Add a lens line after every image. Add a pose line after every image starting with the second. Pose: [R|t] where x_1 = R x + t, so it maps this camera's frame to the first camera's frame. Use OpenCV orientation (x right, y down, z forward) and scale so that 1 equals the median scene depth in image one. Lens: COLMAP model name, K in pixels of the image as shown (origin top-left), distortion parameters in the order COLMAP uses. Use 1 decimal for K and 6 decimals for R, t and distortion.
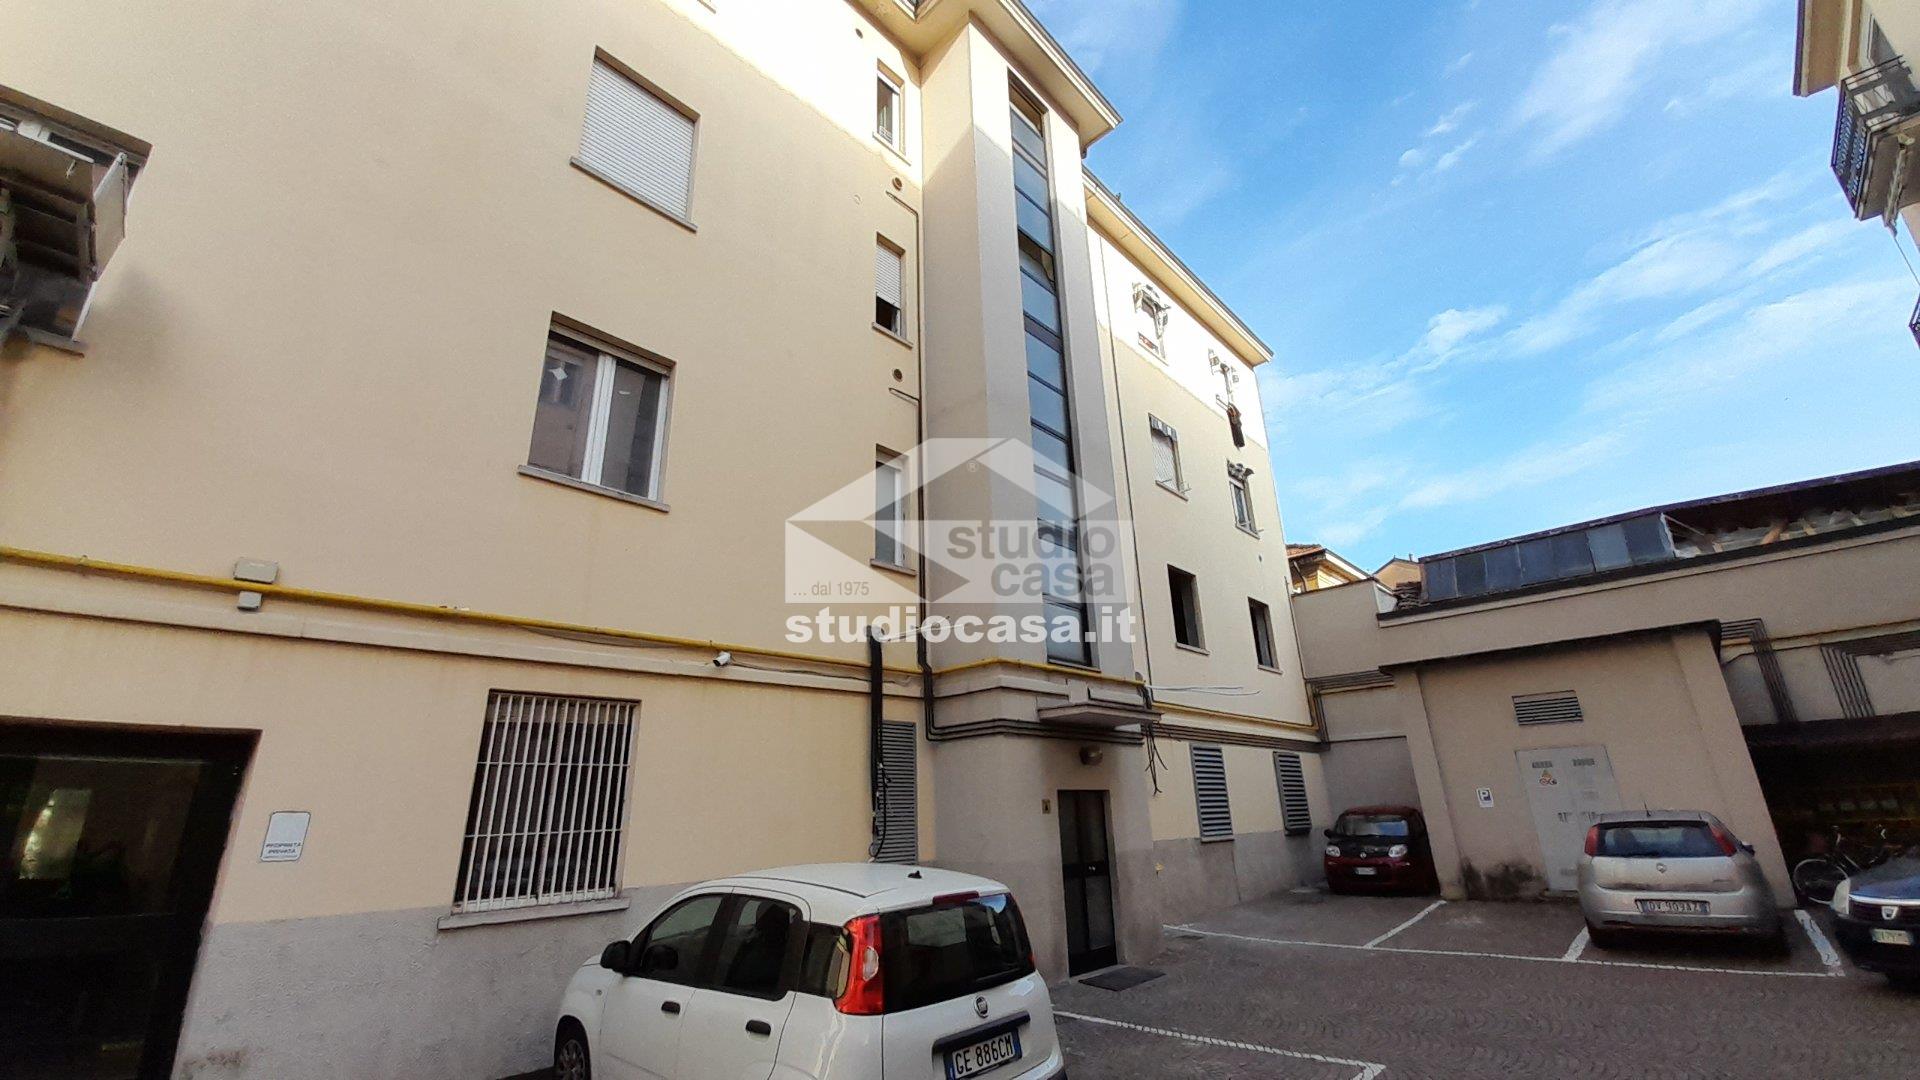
lens RADIAL K [[750.5, 0, 956.3], [0, 750.5, 557.7], [0, 0, 1]] dist [0.009240, -0.000417]
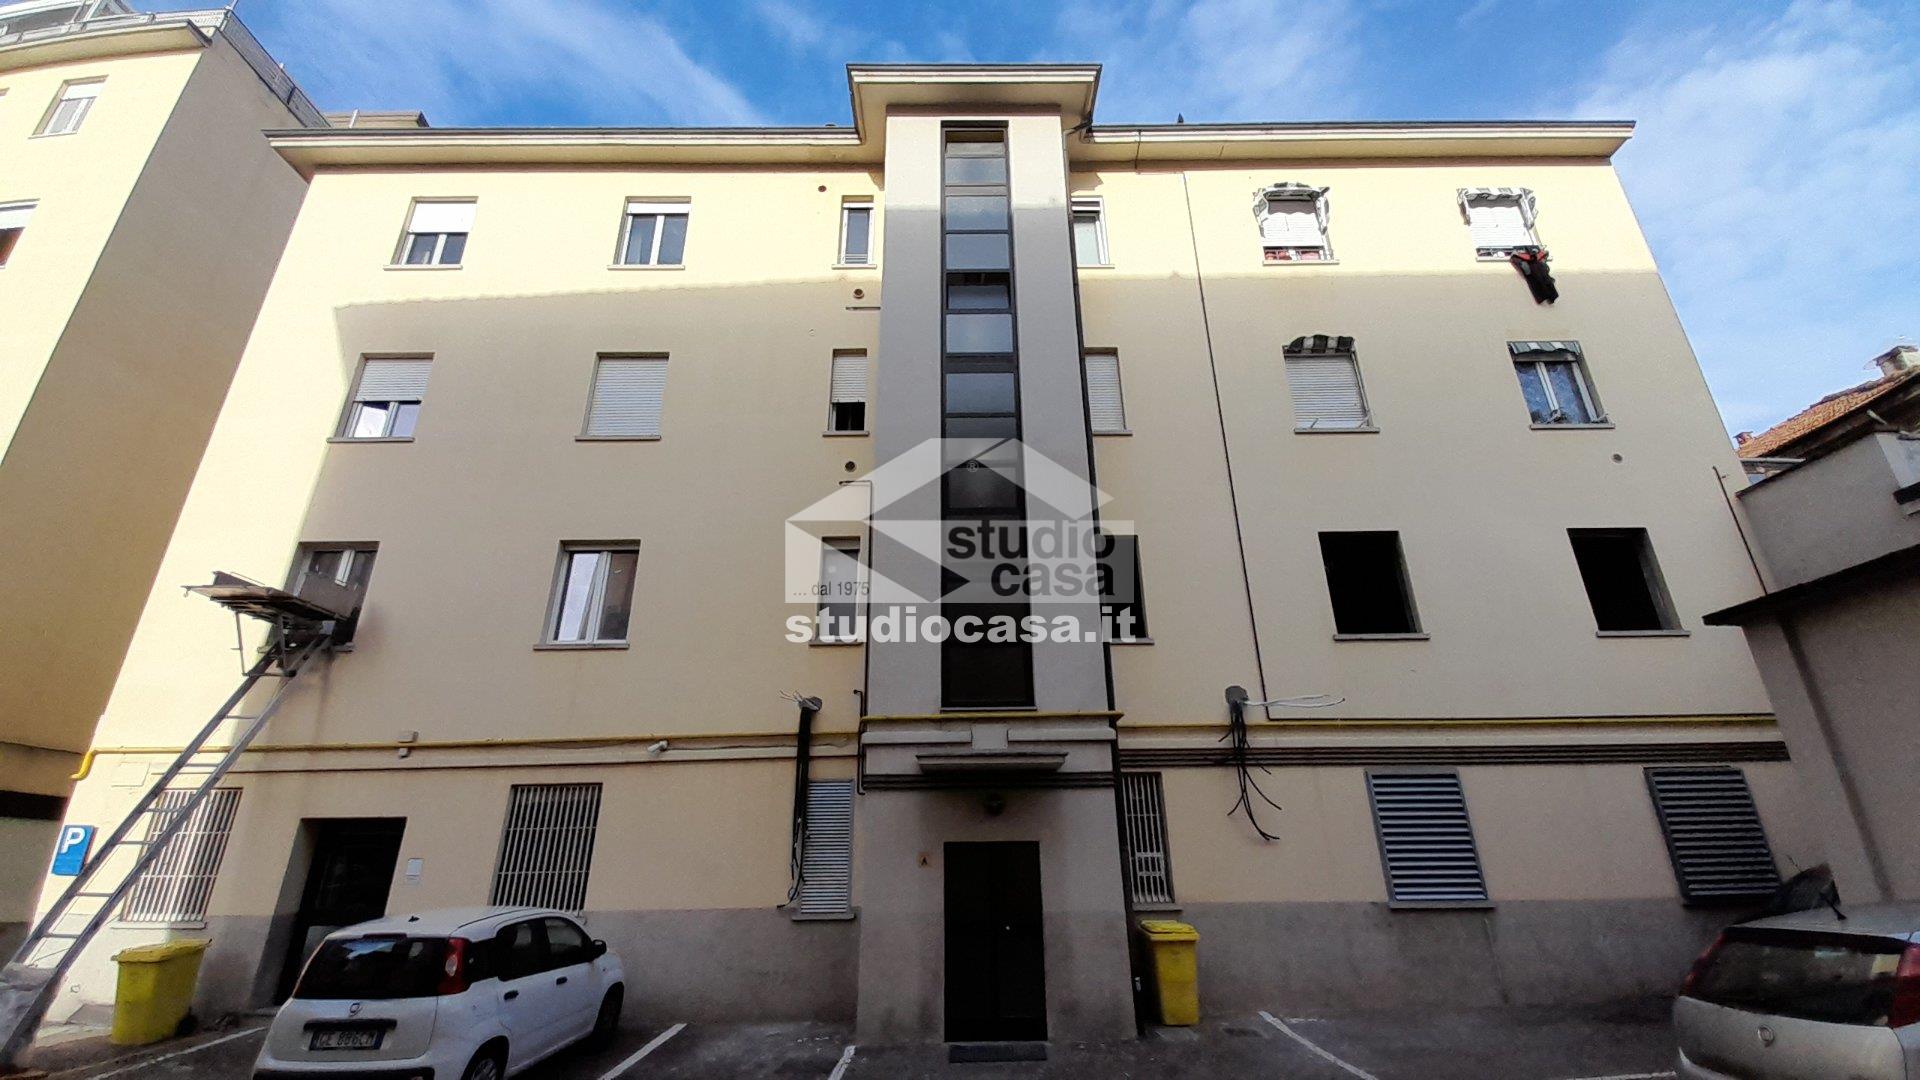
lens RADIAL K [[750.5, 0, 956.3], [0, 750.5, 557.7], [0, 0, 1]] dist [0.009240, -0.000417]
pose [[0.693718, -0.241560, -0.678531, 0.925247], [0.223974, 0.967724, -0.115526, 0.067918], [0.684537, -0.071831, 0.725431, 0.334963]]
